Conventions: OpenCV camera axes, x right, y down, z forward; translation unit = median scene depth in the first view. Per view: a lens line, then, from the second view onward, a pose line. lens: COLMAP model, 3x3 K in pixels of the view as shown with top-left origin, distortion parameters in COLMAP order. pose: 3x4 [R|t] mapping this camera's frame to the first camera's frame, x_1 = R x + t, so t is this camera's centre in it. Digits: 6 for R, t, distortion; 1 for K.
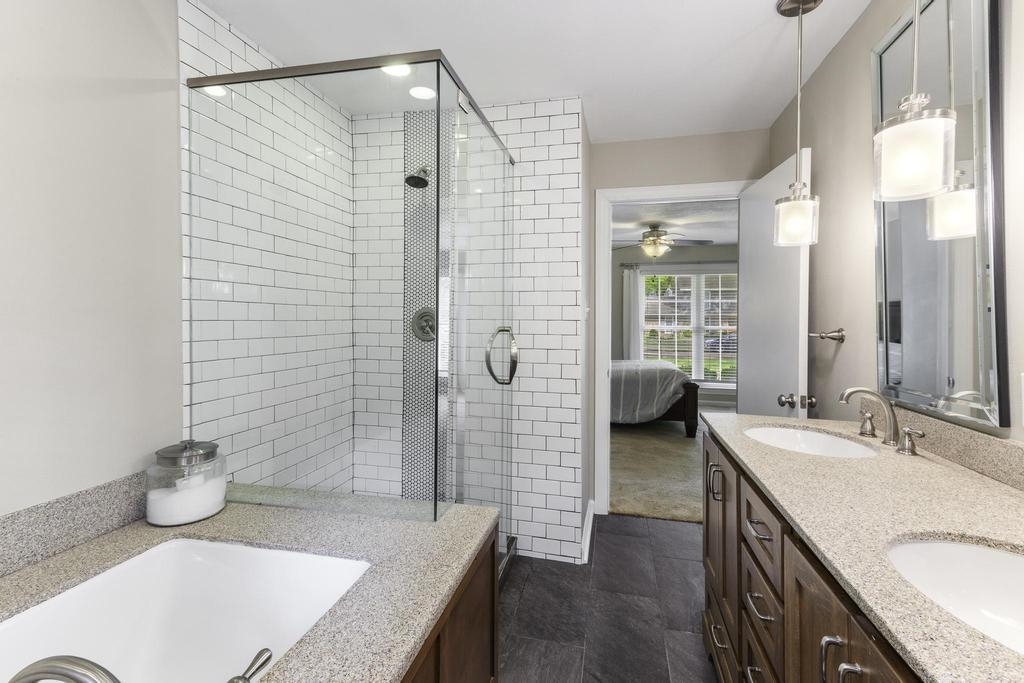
lens RADIAL K [[469.2, 0, 497.3], [0, 469.2, 316.1], [0, 0, 1]] dist [0.002219, 0.000180]
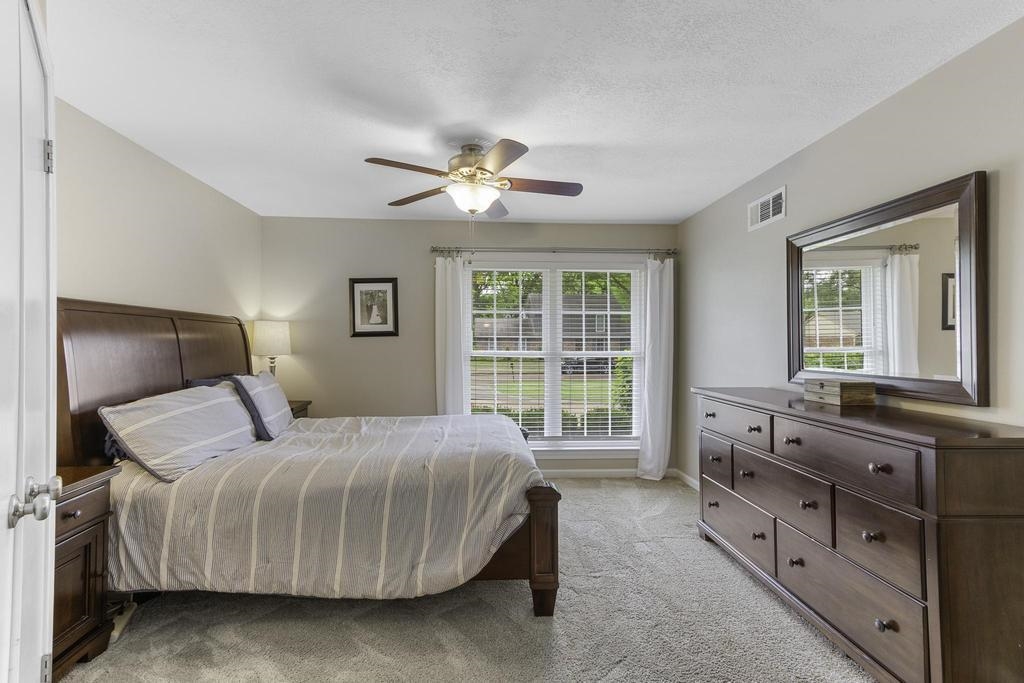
lens RADIAL K [[469.2, 0, 510.3], [0, 469.2, 339.4], [0, 0, 1]] dist [0.002219, 0.000180]
pose [[0.948464, -0.003517, 0.316866, 0.217099], [0.004741, 0.999984, -0.003092, 0.007153], [-0.316850, 0.004435, 0.948465, 0.525410]]
